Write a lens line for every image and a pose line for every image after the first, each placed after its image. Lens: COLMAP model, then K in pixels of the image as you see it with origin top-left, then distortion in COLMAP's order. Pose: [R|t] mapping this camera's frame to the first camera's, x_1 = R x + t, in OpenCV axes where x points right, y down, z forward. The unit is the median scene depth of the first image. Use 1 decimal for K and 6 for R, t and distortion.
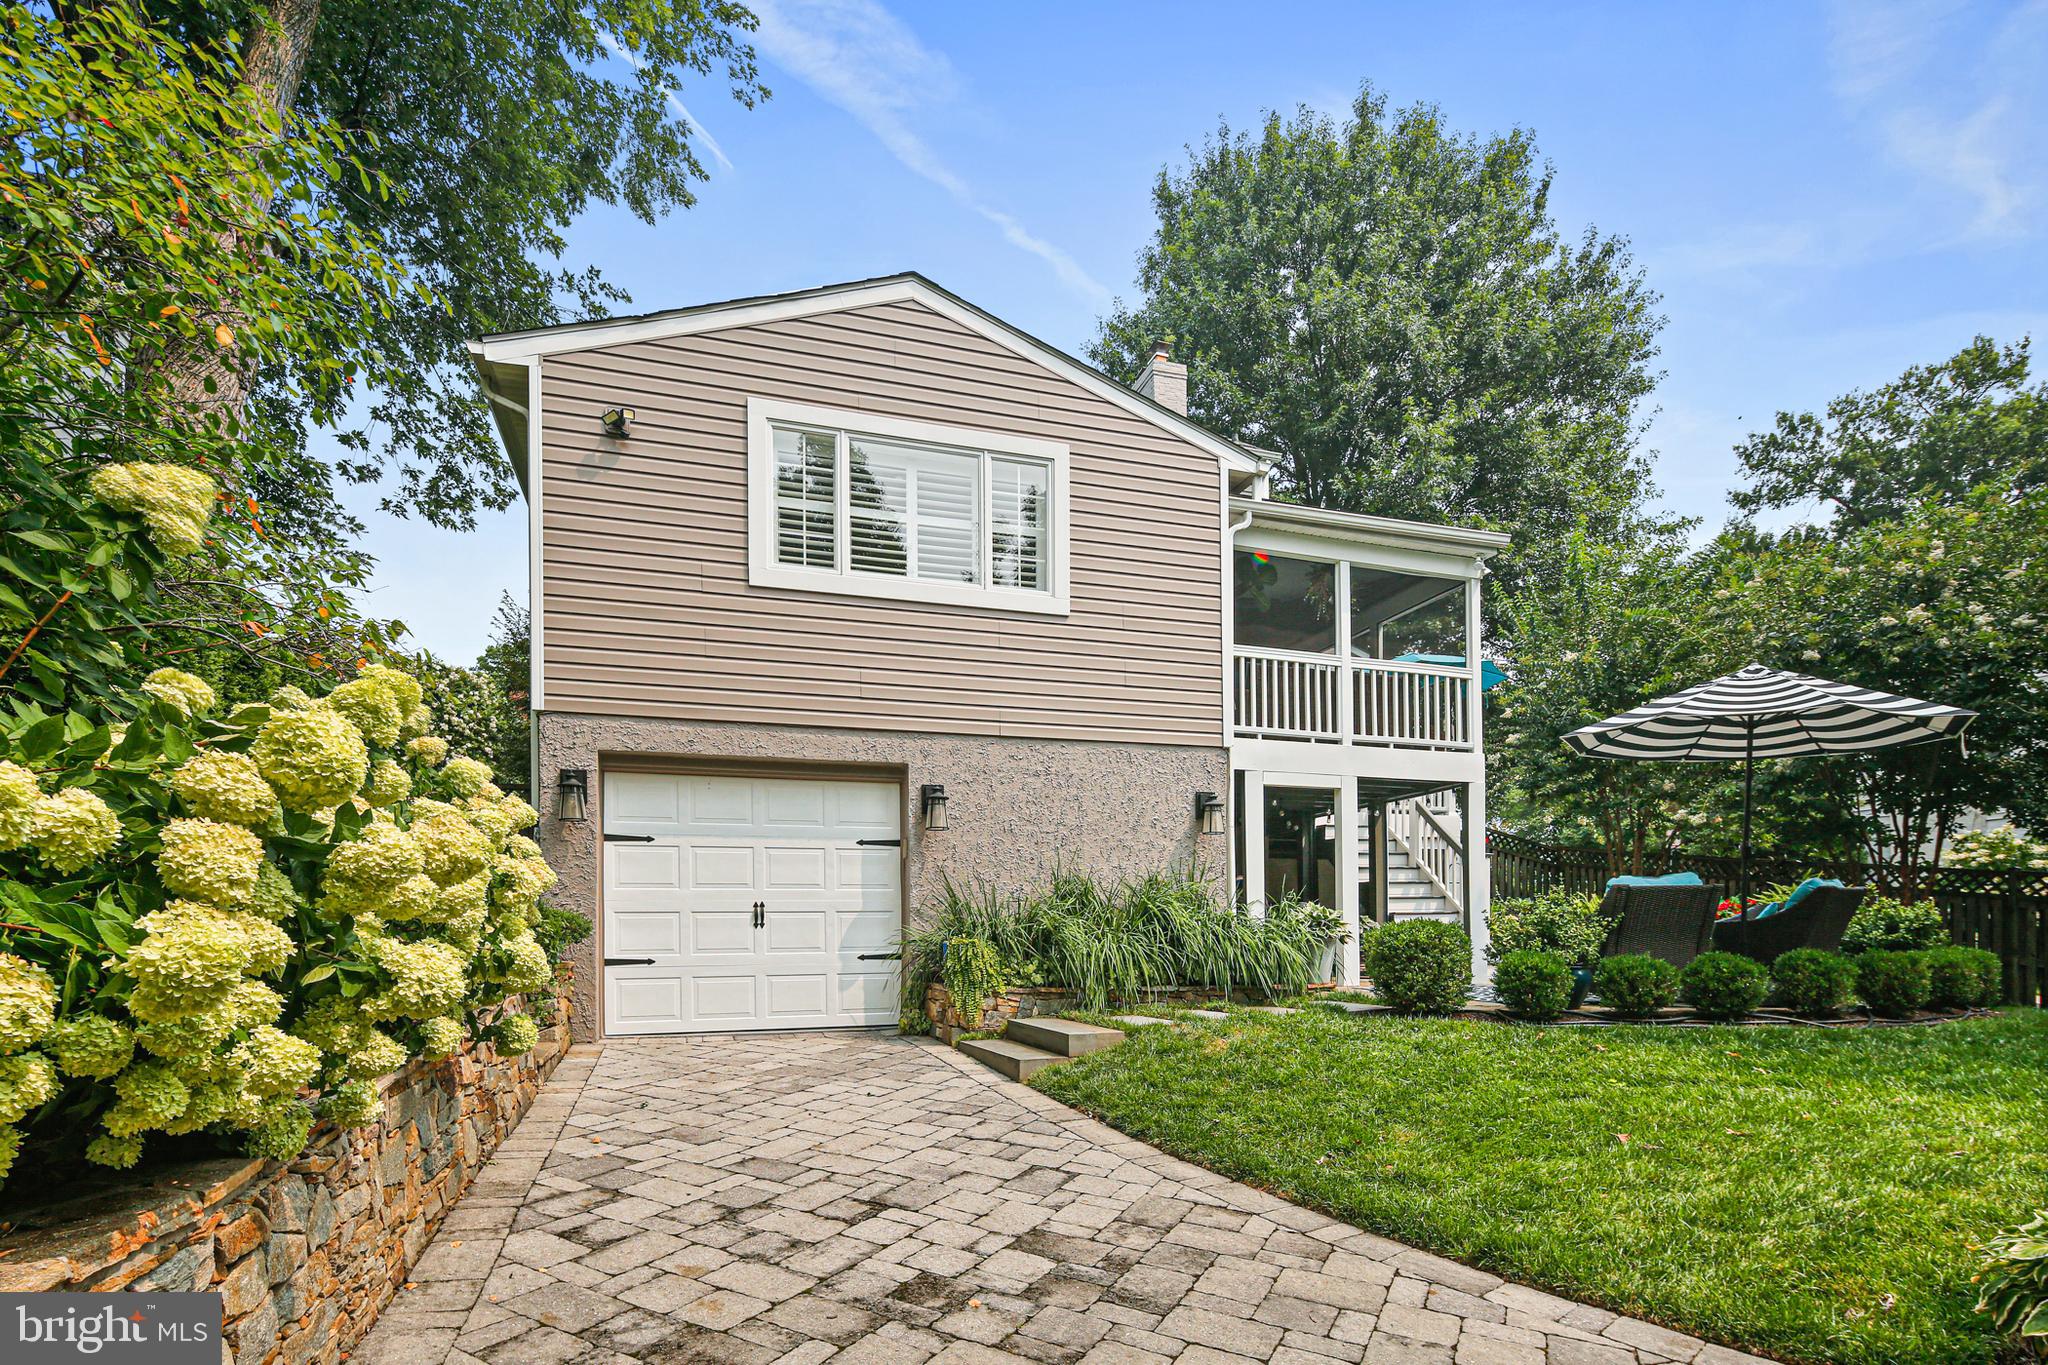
lens RADIAL K [[1026.0, 0, 1051.1], [0, 1026.0, 731.5], [0, 0, 1]] dist [0.006615, -0.002104]
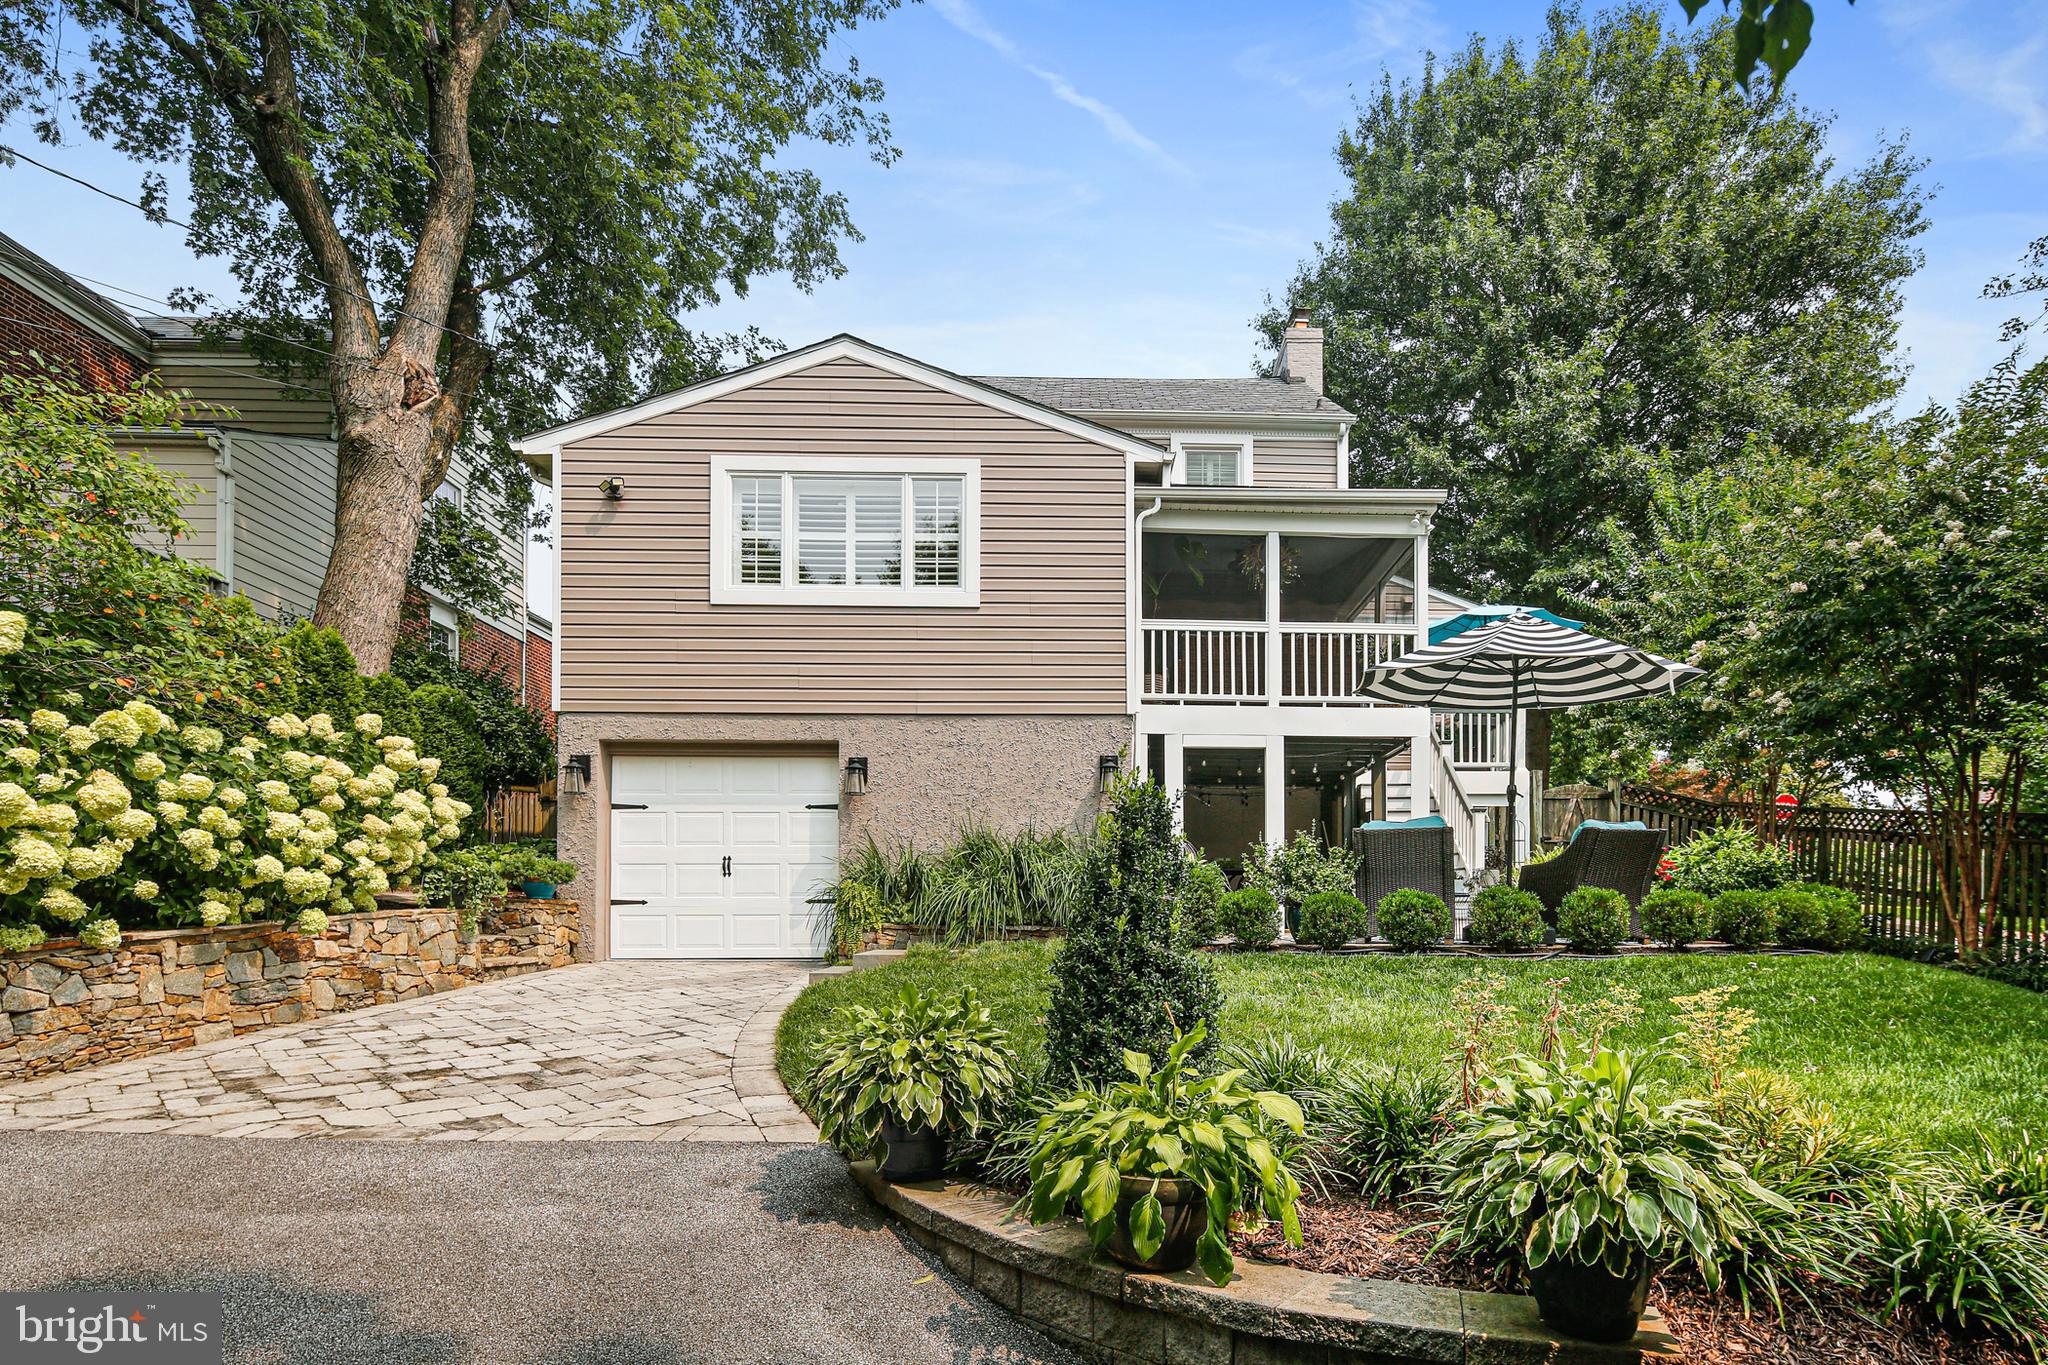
lens RADIAL K [[1026.0, 0, 1019.6], [0, 1026.0, 683.3], [0, 0, 1]] dist [0.006615, -0.002104]
pose [[0.960205, -0.056255, -0.273573, 0.352607], [0.048704, 0.998223, -0.034321, 0.014113], [0.275018, 0.019631, 0.961239, -0.091058]]
